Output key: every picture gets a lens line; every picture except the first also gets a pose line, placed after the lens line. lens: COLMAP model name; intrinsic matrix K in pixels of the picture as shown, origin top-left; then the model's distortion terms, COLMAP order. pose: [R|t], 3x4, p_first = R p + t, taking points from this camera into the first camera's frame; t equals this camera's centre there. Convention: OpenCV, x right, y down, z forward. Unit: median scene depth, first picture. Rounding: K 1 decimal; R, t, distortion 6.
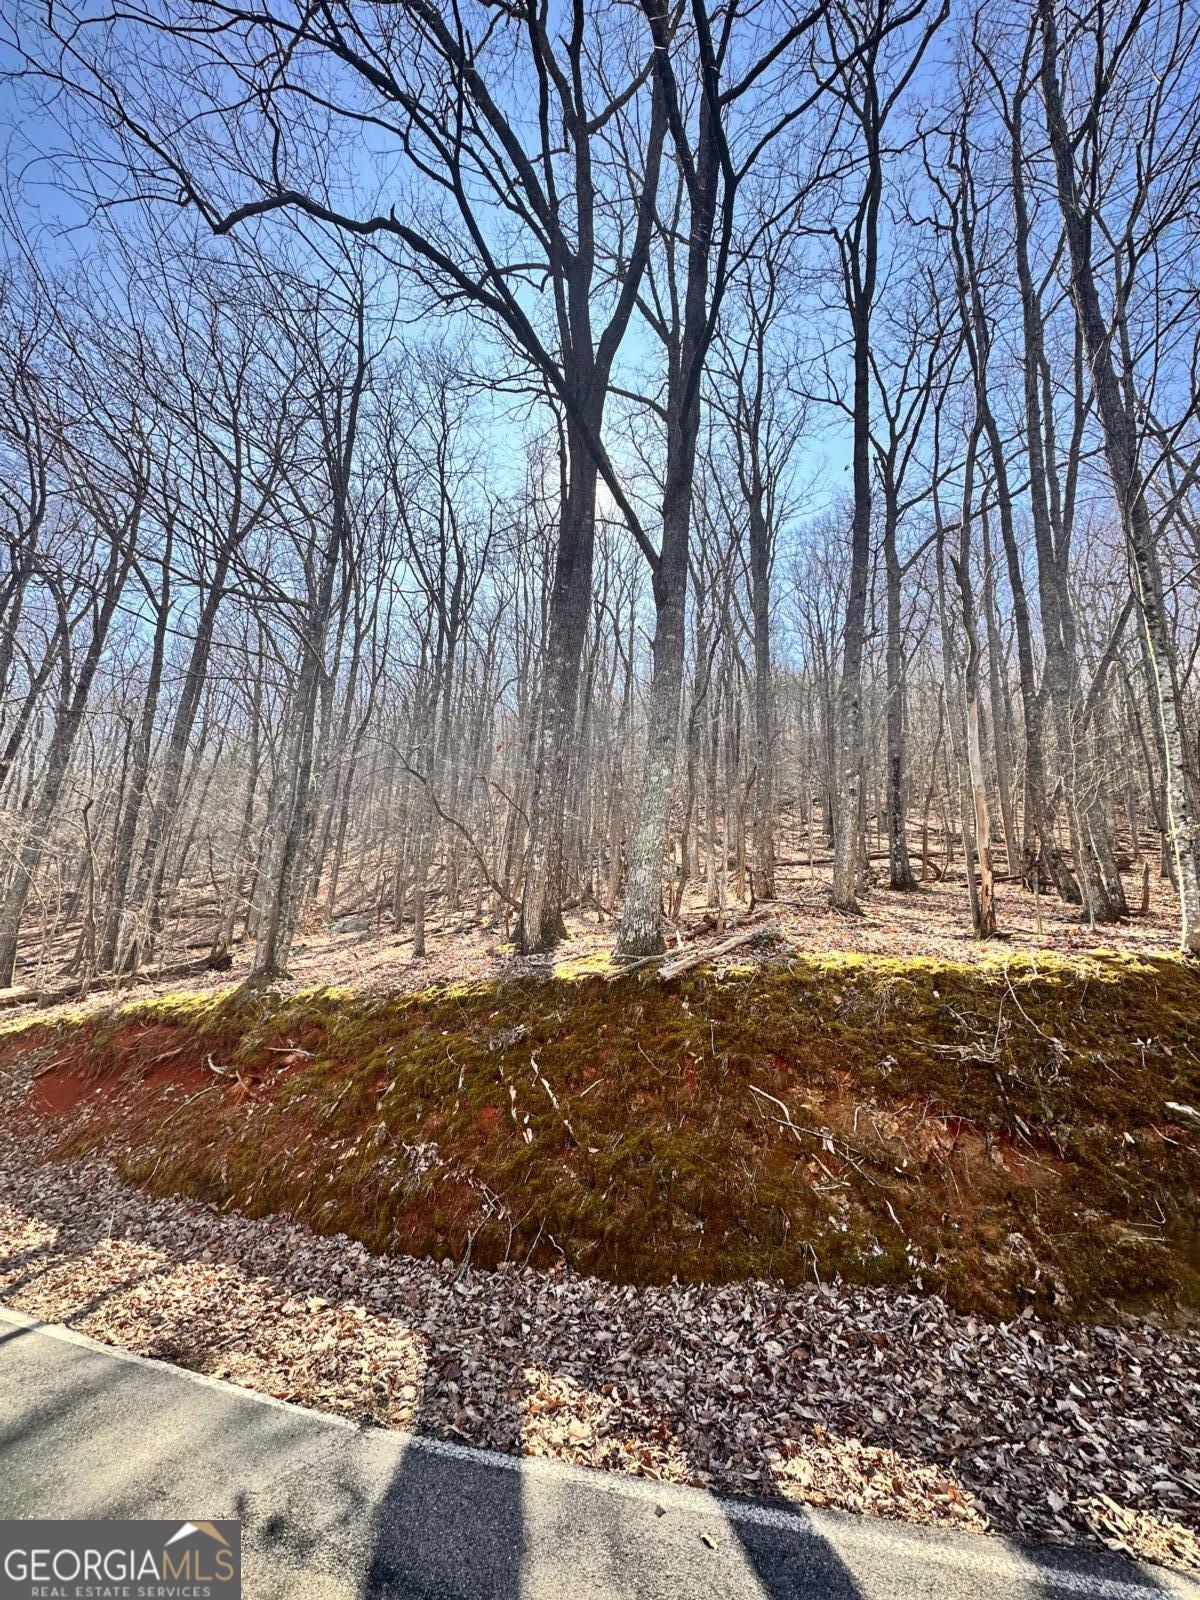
lens RADIAL K [[642.3, 0, 602.3], [0, 642.3, 772.1], [0, 0, 1]] dist [-0.001102, -0.000537]
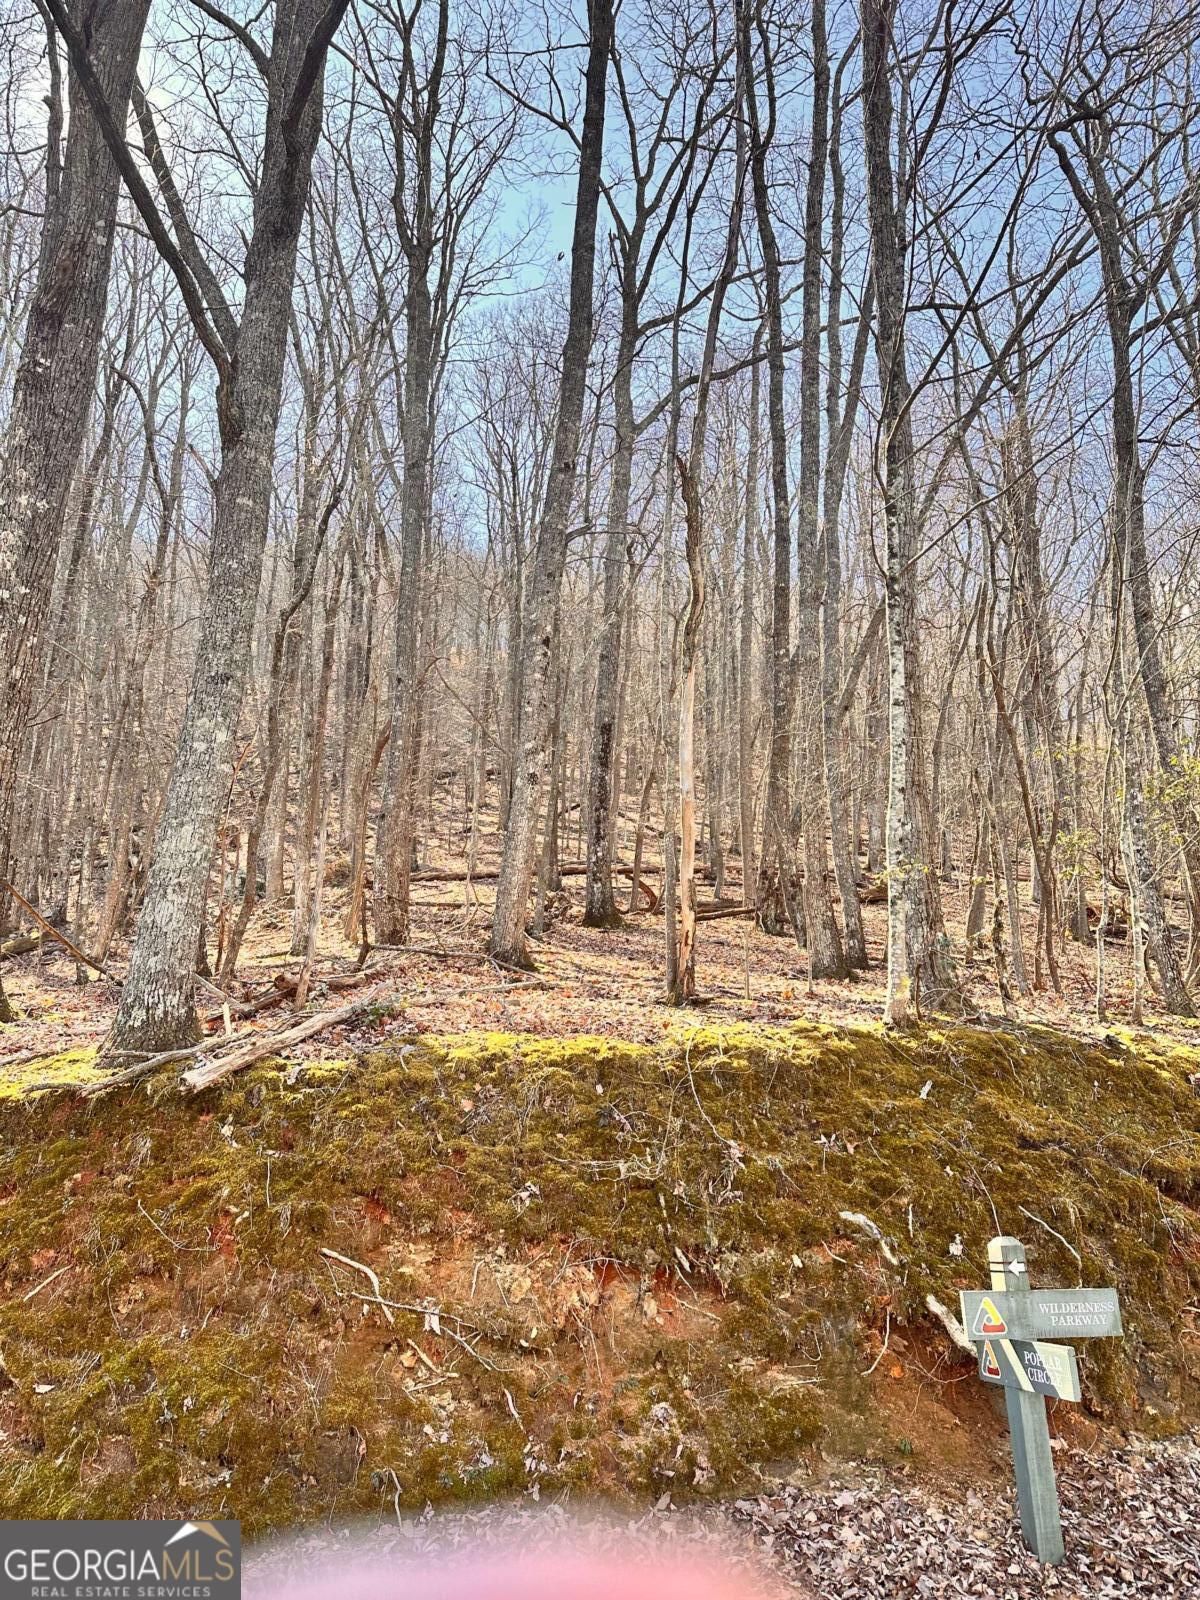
lens RADIAL K [[1156.7, 0, 599.9], [0, 1156.7, 768.9], [0, 0, 1]] dist [0.111197, -0.152070]
pose [[0.917939, 0.055262, 0.392853, -0.001980], [-0.078528, 0.995967, 0.043386, -0.049630], [-0.388871, -0.070675, 0.918577, -0.124930]]
